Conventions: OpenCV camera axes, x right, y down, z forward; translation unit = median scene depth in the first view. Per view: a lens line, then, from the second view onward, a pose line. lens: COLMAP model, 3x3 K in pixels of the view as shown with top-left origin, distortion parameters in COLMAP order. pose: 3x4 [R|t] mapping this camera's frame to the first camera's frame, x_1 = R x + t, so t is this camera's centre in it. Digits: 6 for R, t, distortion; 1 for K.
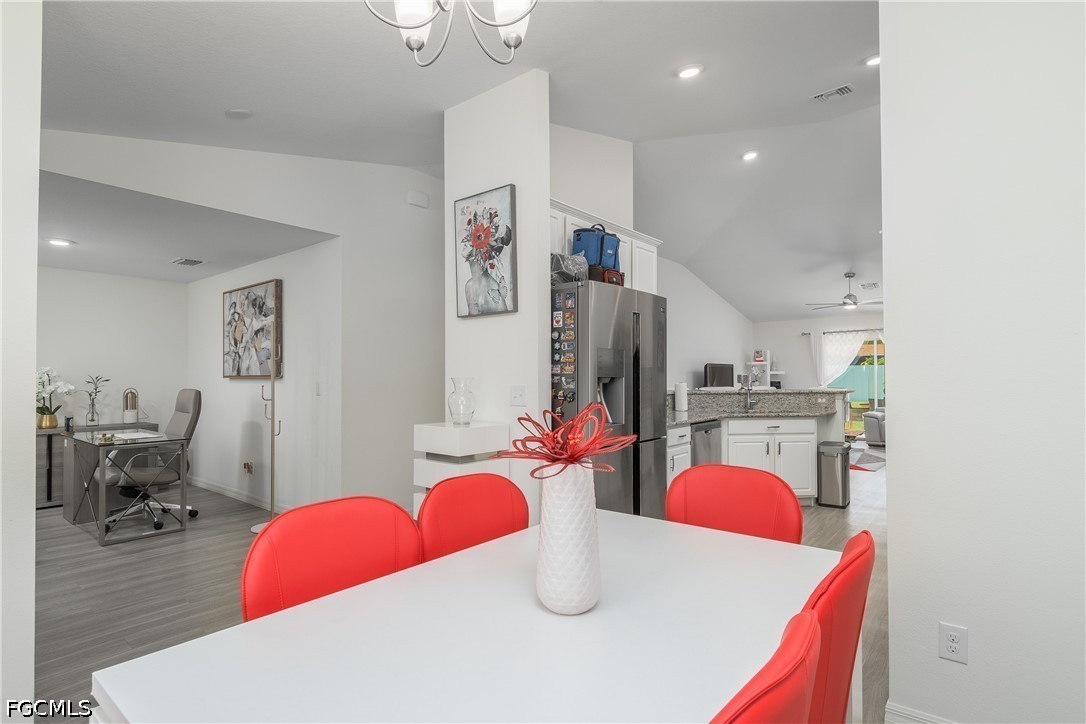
lens RADIAL K [[551.1, 0, 543.7], [0, 551.1, 375.8], [0, 0, 1]] dist [-0.000840, 0.000142]
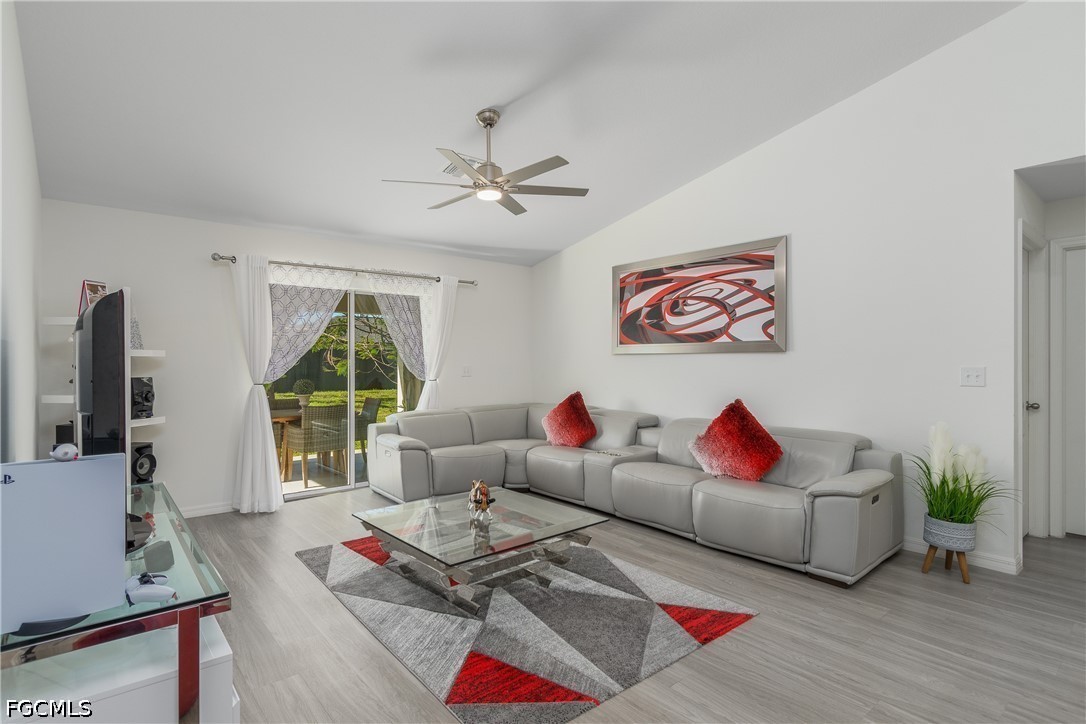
lens RADIAL K [[549.9, 0, 540.1], [0, 549.9, 356.6], [0, 0, 1]] dist [0.001684, 0.000169]
pose [[0.184393, 0.005373, 0.982838, 0.131250], [-0.000888, 0.999986, -0.005300, -0.002165], [-0.982852, 0.000105, 0.184395, 0.737697]]
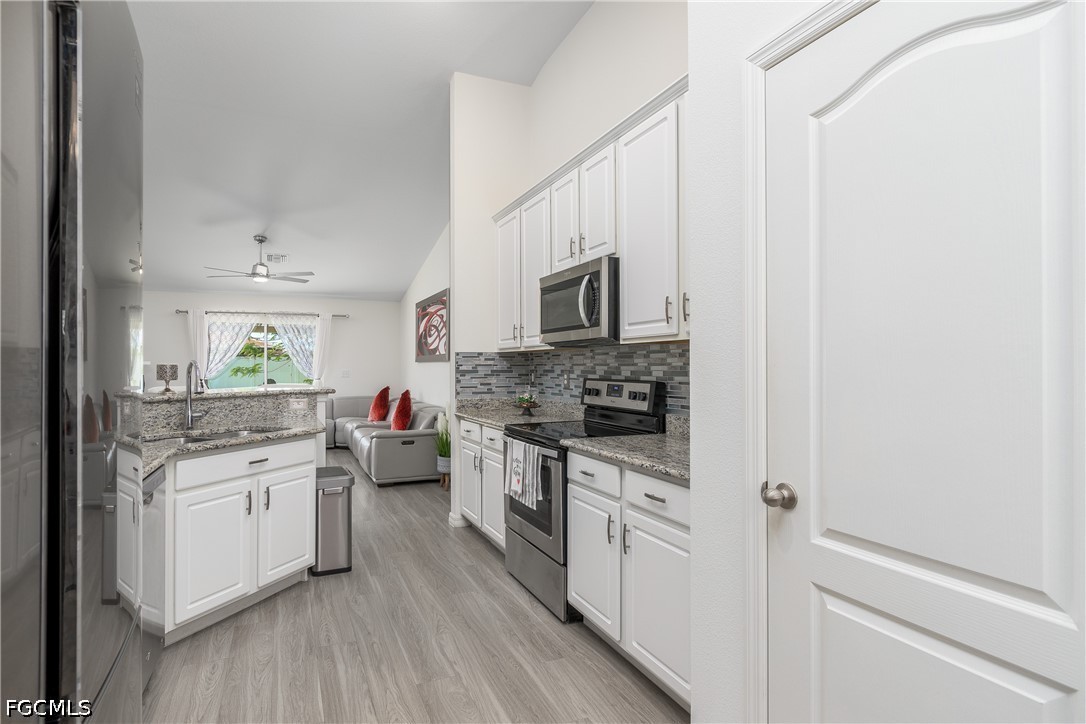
lens RADIAL K [[558.7, 0, 499.1], [0, 558.7, 361.3], [0, 0, 1]] dist [0.000505, 0.000134]
pose [[0.489762, 0.013088, 0.871758, 0.027256], [-0.002188, 0.999903, -0.013783, 0.001085], [-0.871853, 0.004843, 0.489743, 0.265675]]
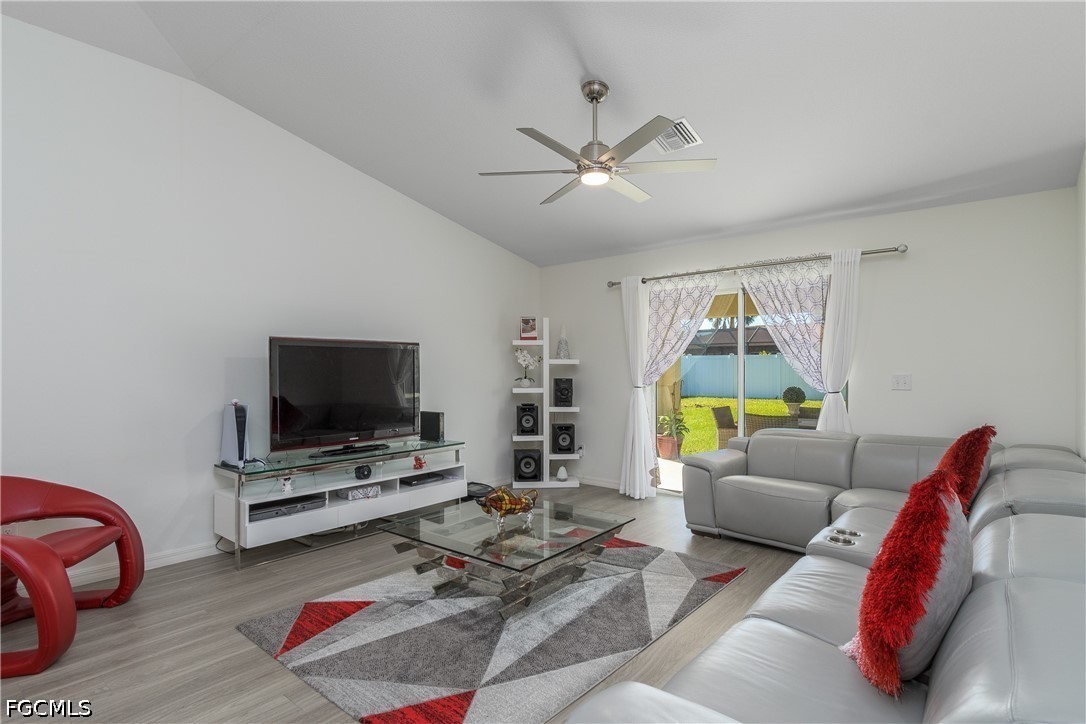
lens RADIAL K [[553.8, 0, 539.4], [0, 553.8, 364.9], [0, 0, 1]] dist [-0.002507, -0.000403]
pose [[0.999968, -0.001901, -0.007760, 0.435065], [0.001861, 0.999985, -0.005212, -0.000118], [0.007770, 0.005198, 0.999956, 0.527335]]
